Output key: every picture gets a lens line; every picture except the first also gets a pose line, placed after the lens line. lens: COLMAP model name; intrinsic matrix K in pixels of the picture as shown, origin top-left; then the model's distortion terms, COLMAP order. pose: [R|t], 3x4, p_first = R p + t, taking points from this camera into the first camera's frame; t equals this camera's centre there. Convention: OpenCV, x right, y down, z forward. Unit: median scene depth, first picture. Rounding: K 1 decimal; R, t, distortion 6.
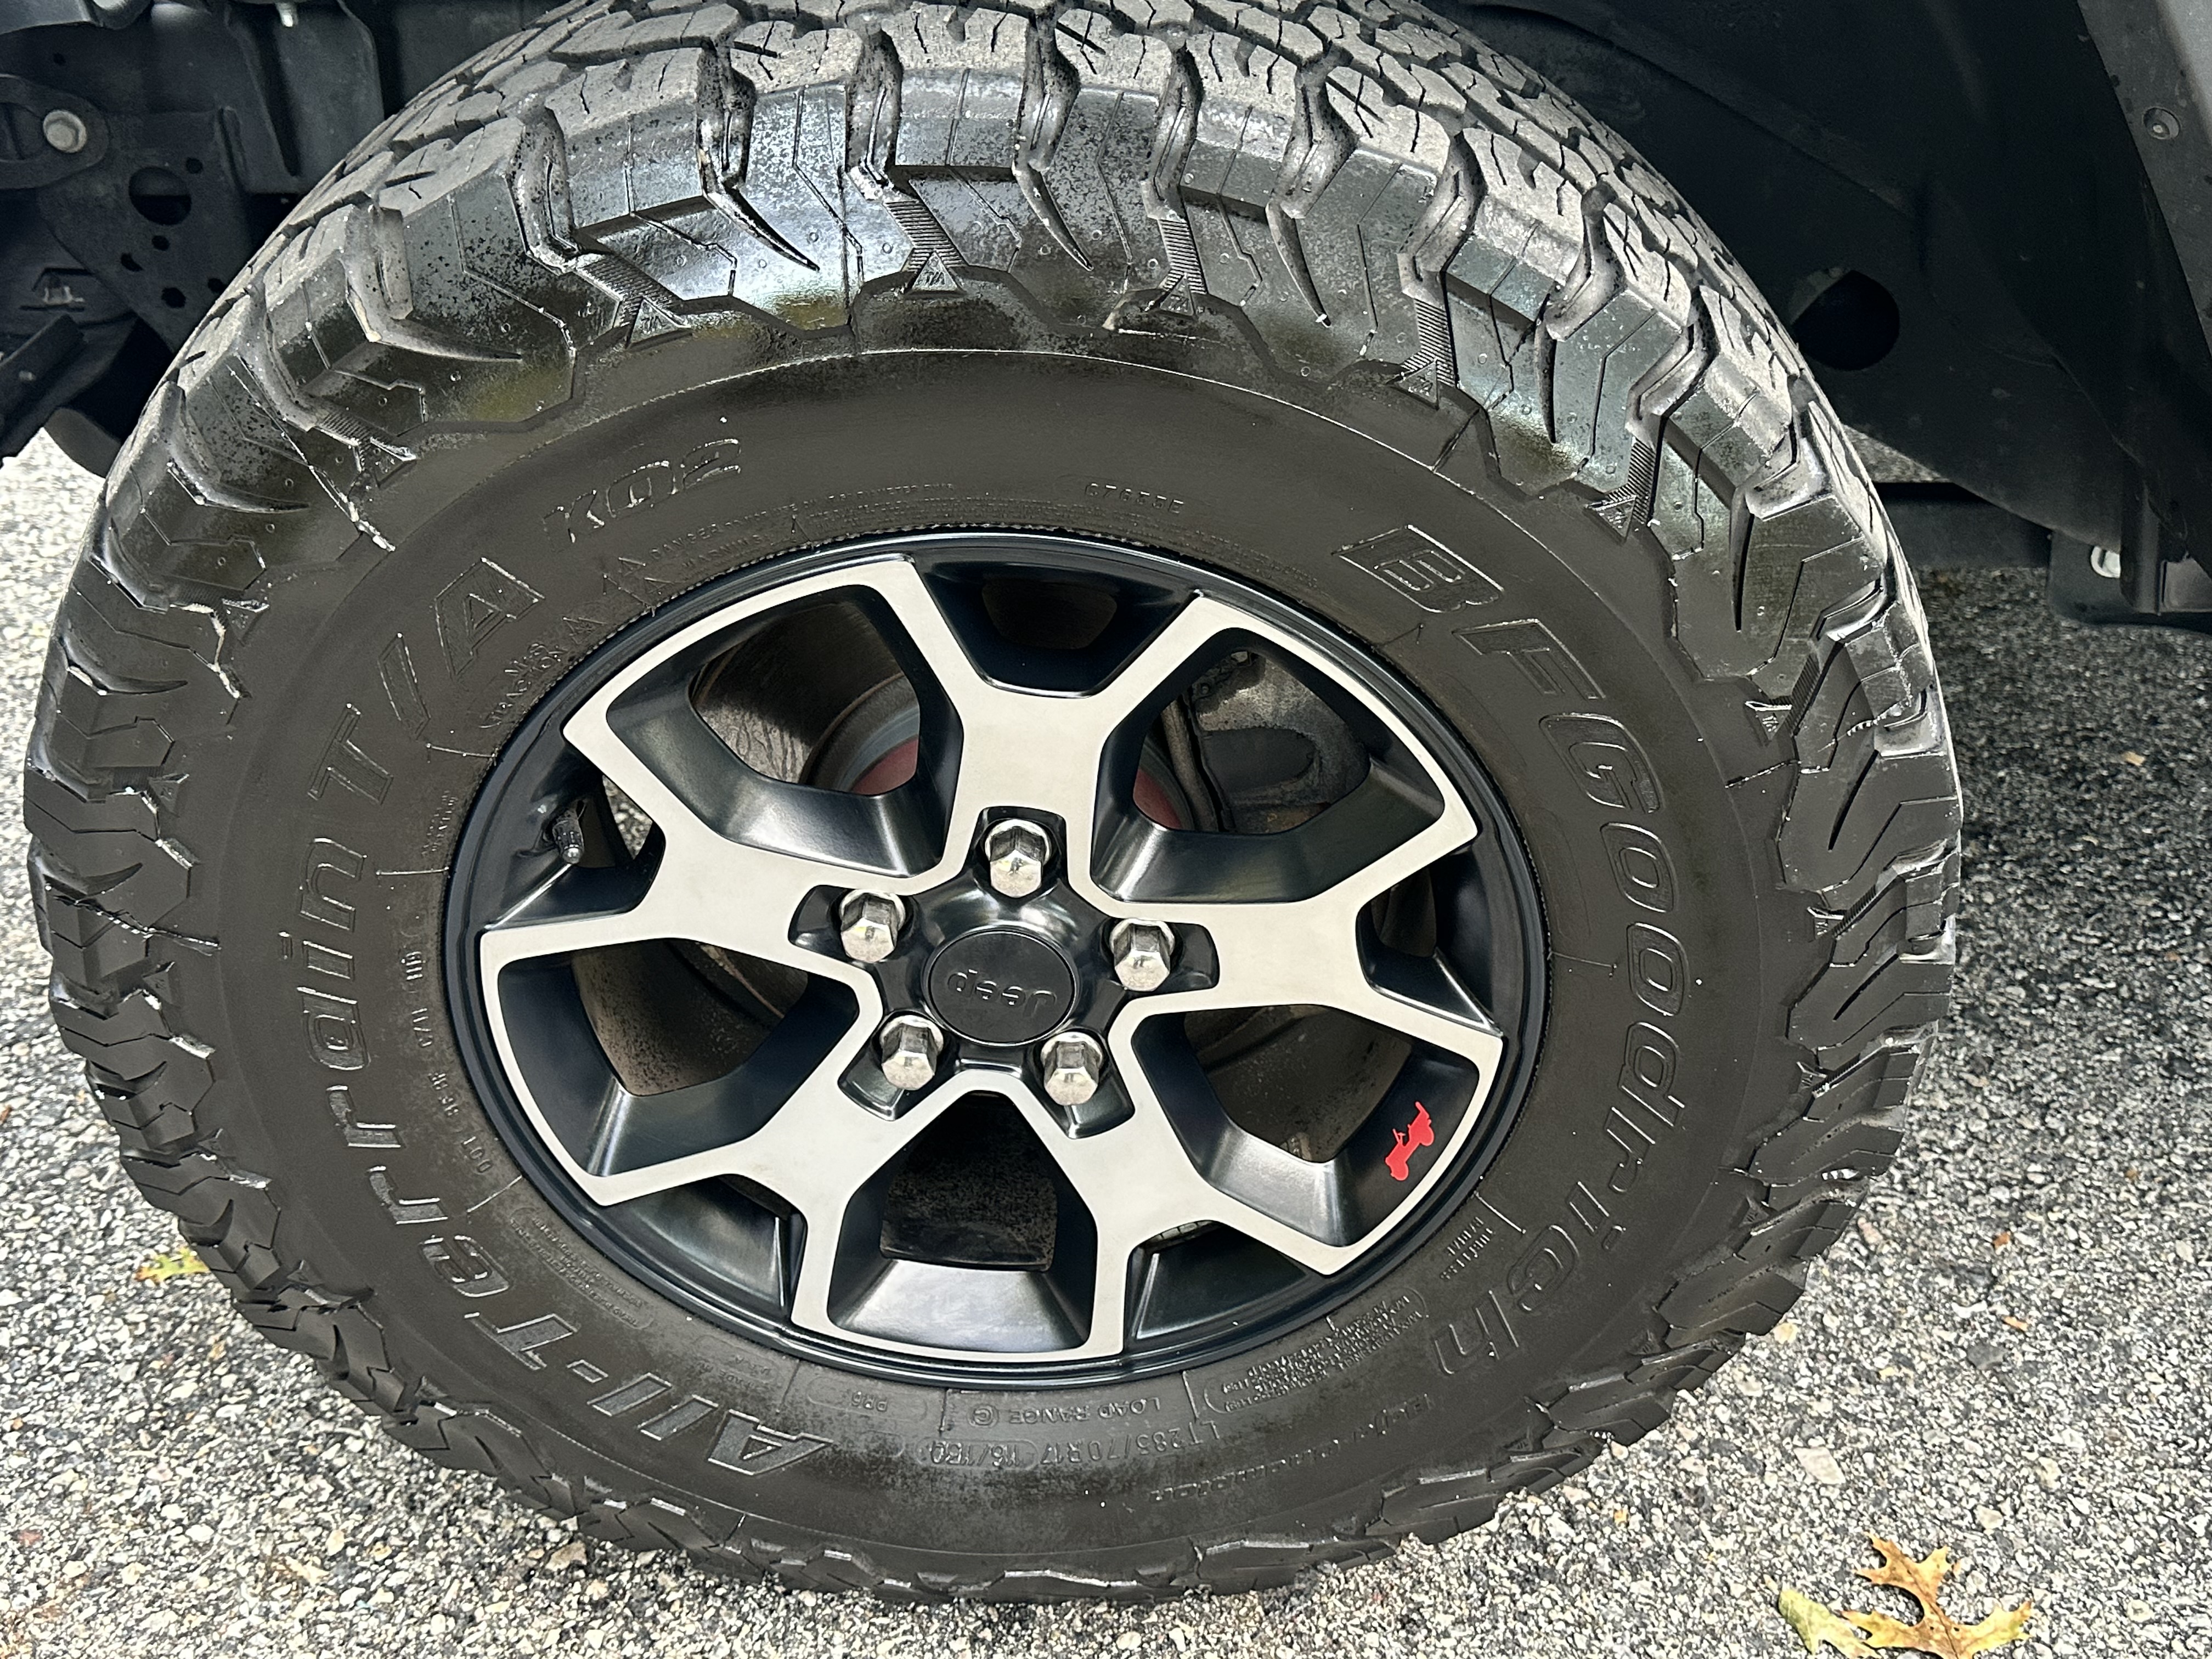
lens RADIAL K [[2272.7, 0, 1106.0], [0, 2272.7, 829.5], [0, 0, 1]] dist [0.003417, 0.018160]
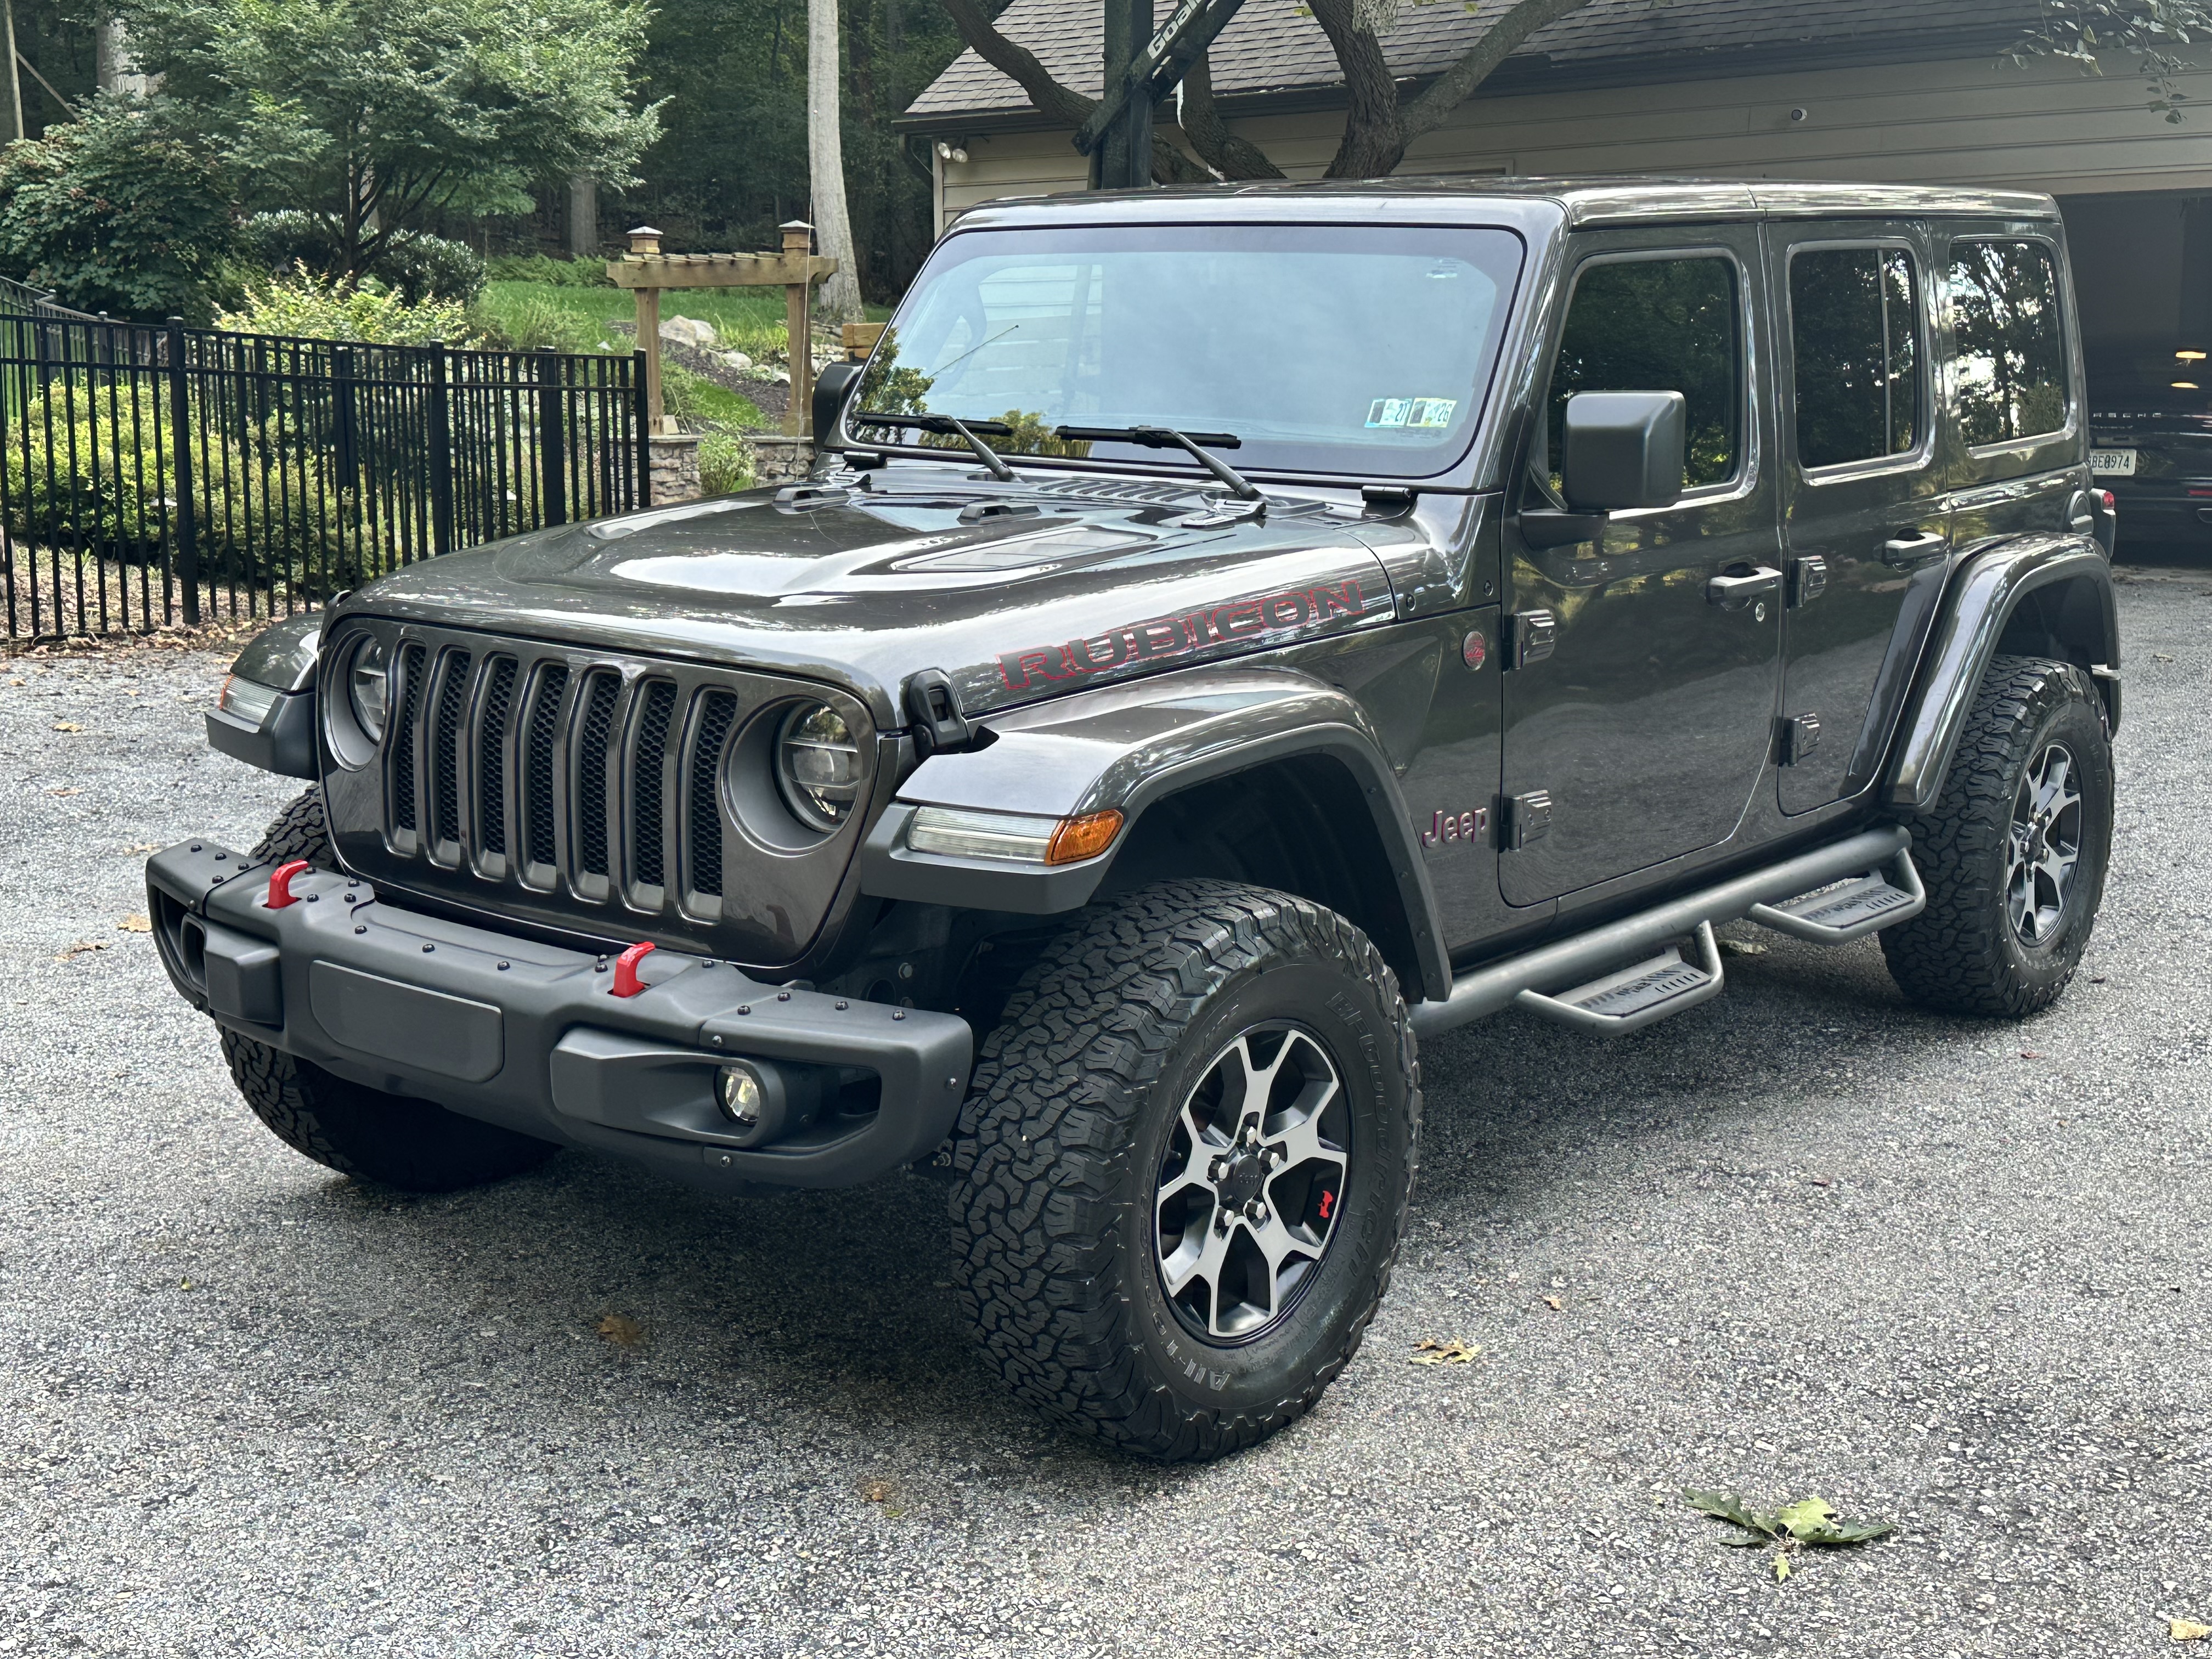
lens RADIAL K [[2855.4, 0, 1106.0], [0, 2855.4, 829.5], [0, 0, 1]] dist [0.061226, 0.057843]
pose [[0.638280, -0.169018, 0.751020, -3.248513], [0.435833, 0.883523, -0.171570, 0.249428], [-0.634545, 0.436829, 0.637599, -1.729444]]
